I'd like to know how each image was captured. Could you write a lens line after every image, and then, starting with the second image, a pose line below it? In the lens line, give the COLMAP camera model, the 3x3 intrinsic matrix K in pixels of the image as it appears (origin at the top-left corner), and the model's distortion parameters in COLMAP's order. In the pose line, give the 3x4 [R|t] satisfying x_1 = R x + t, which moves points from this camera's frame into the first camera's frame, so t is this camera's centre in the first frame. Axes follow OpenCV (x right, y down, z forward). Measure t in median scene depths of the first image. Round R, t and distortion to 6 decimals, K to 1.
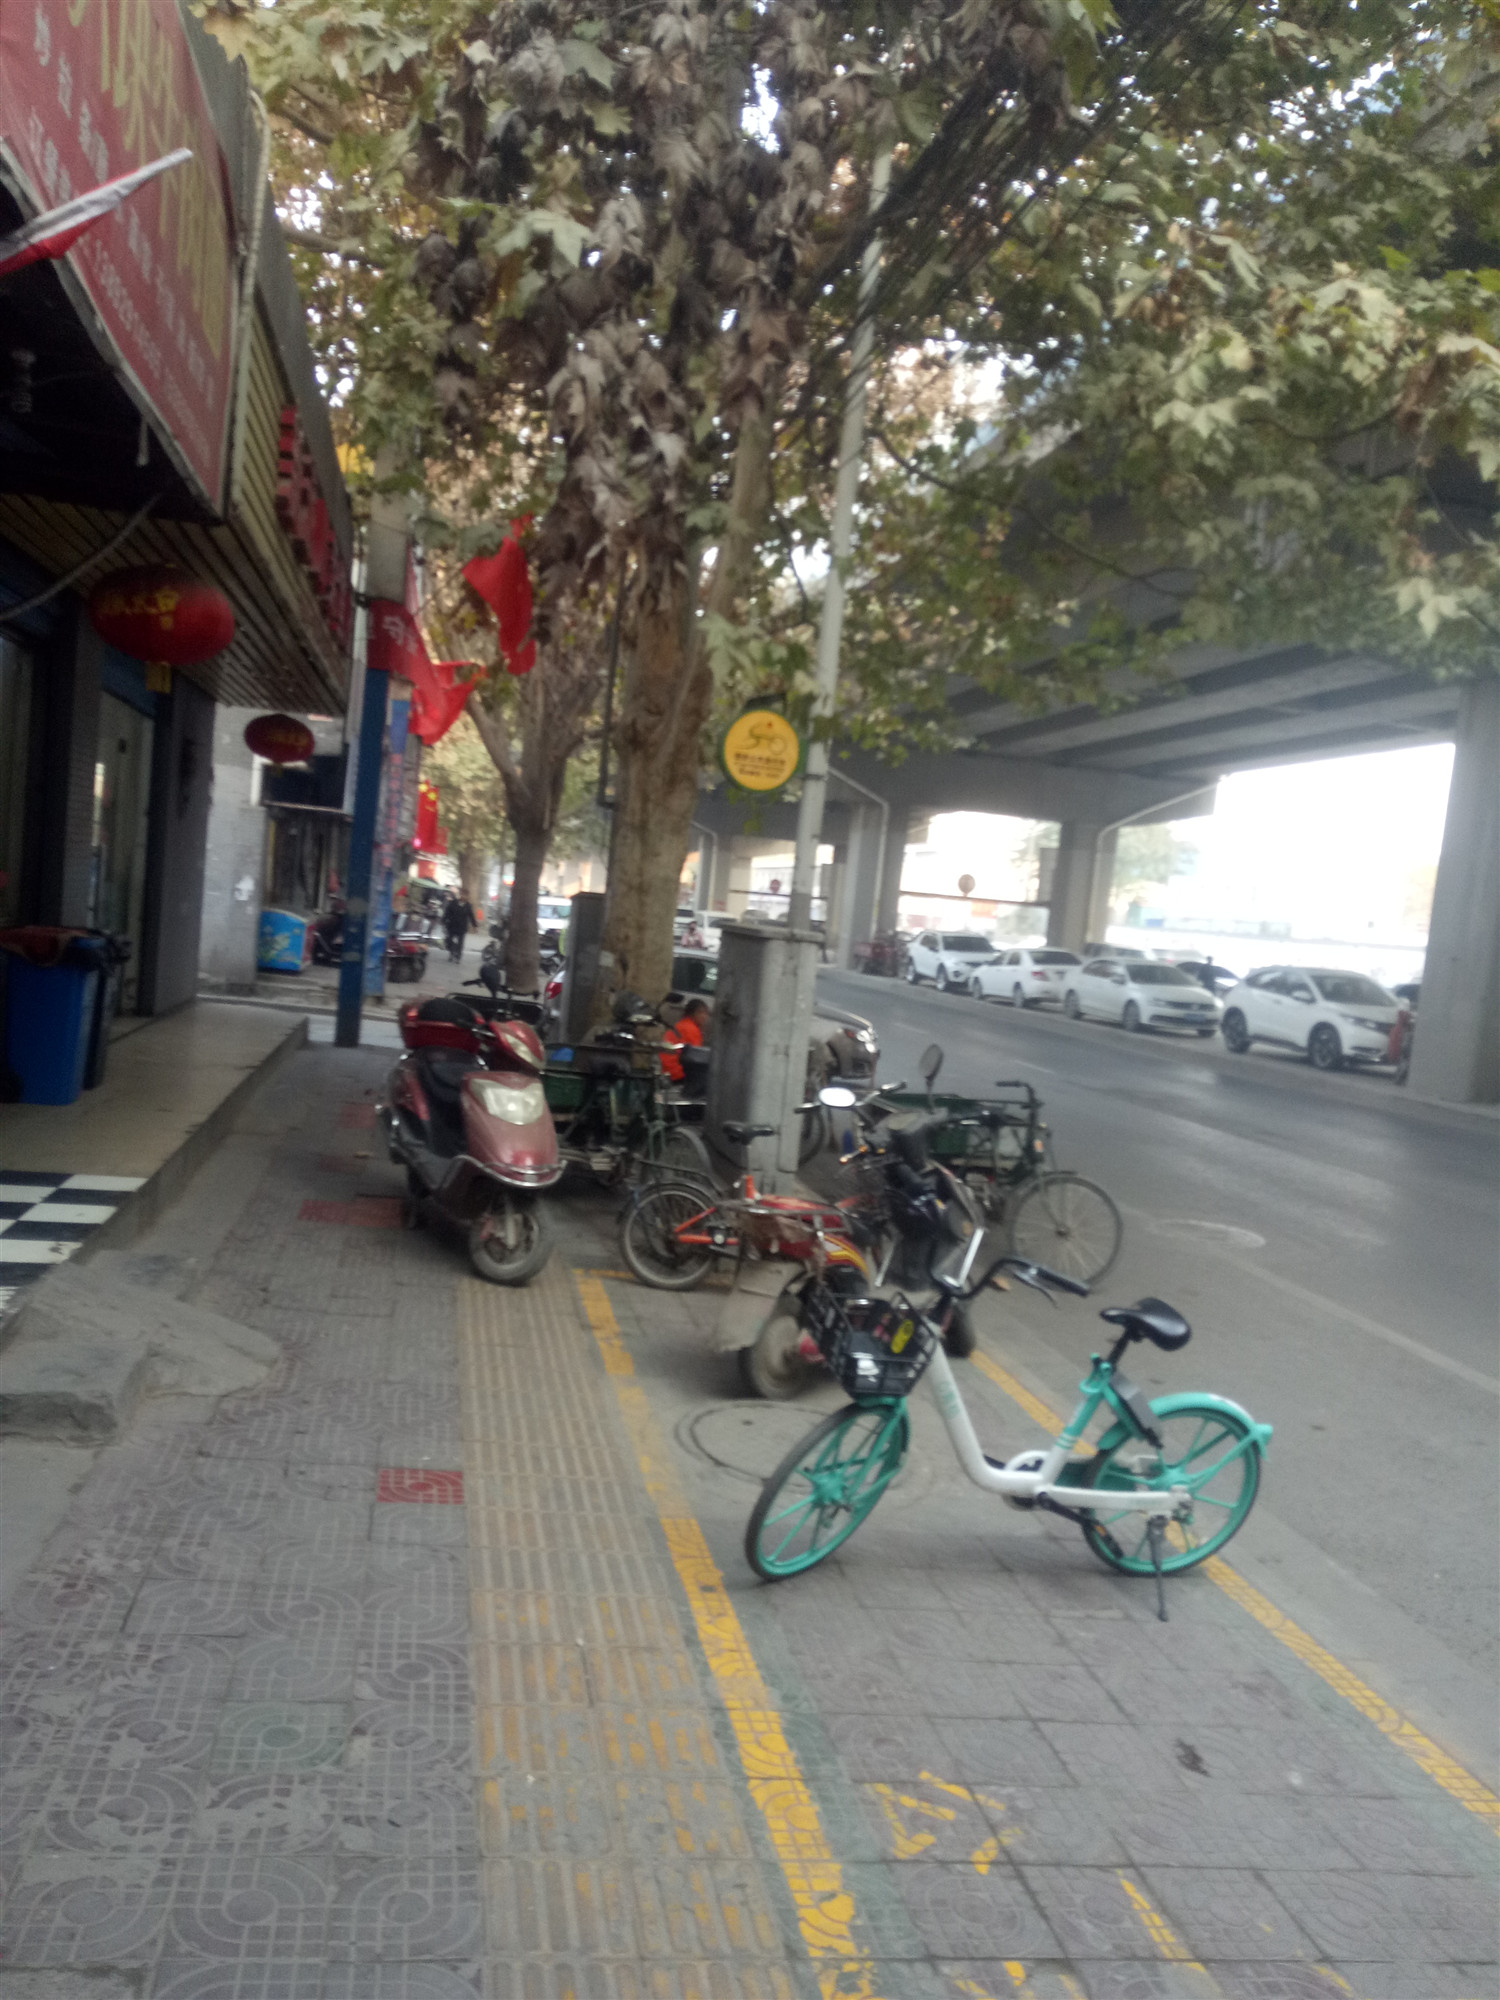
lens RADIAL K [[1517.9, 0, 744.7], [0, 1517.9, 1008.9], [0, 0, 1]] dist [0.043921, -0.013055]
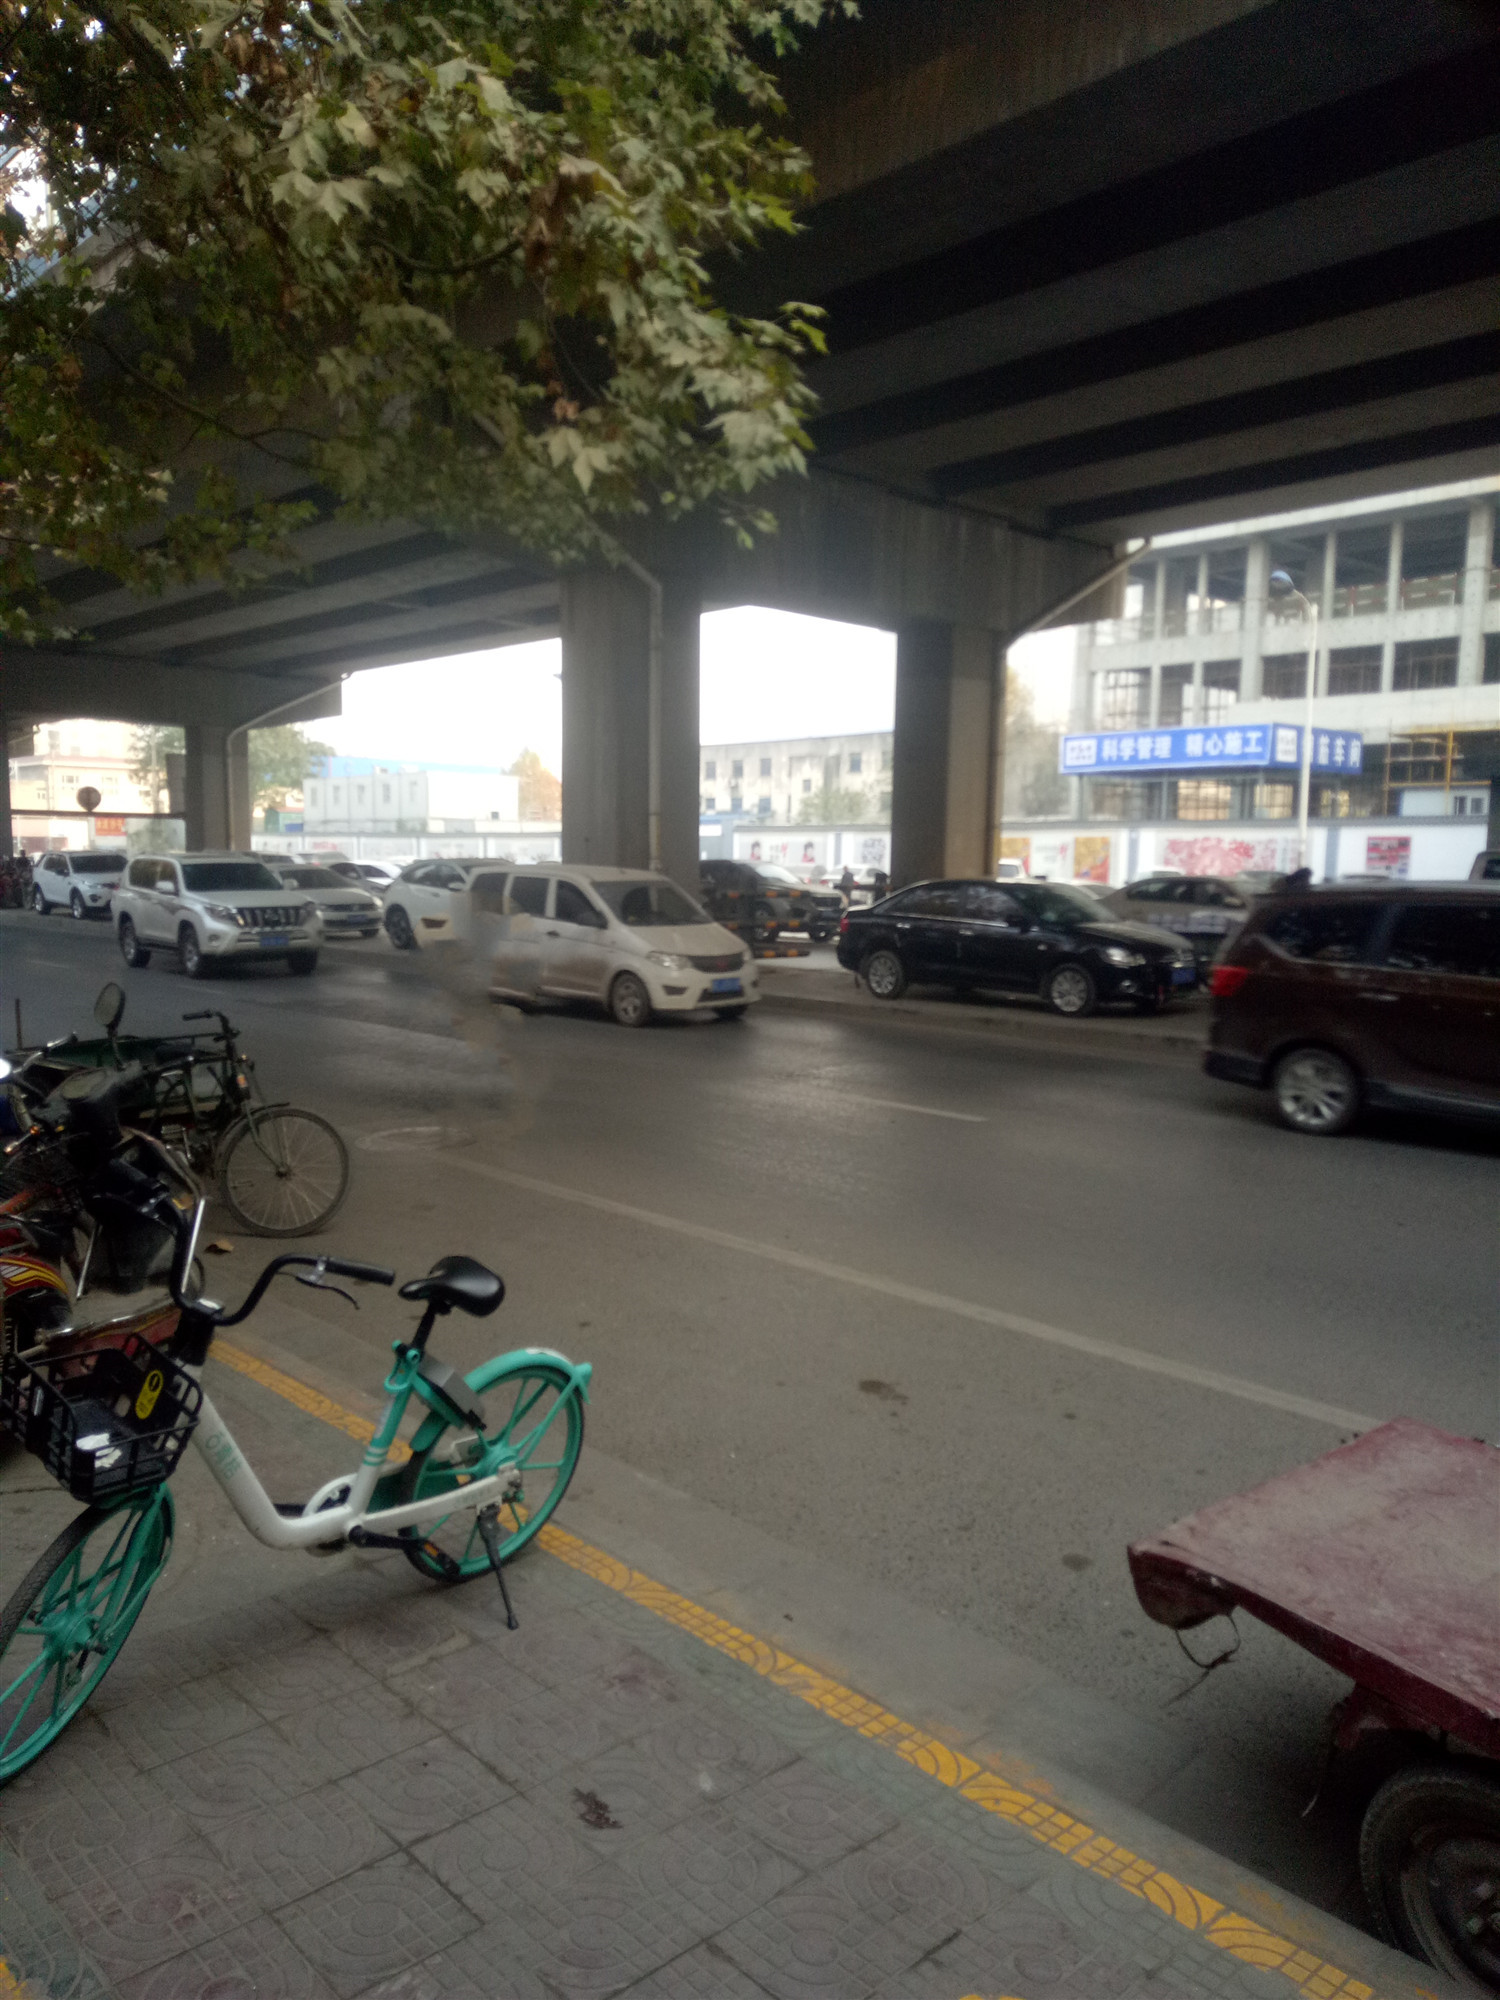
lens RADIAL K [[1517.9, 0, 716.0], [0, 1517.9, 1035.1], [0, 0, 1]] dist [0.043921, -0.013055]
pose [[0.859818, -0.144339, 0.489775, 0.002563], [0.105359, 0.988724, 0.106420, -0.000995], [-0.499613, -0.039899, 0.865329, 0.151561]]
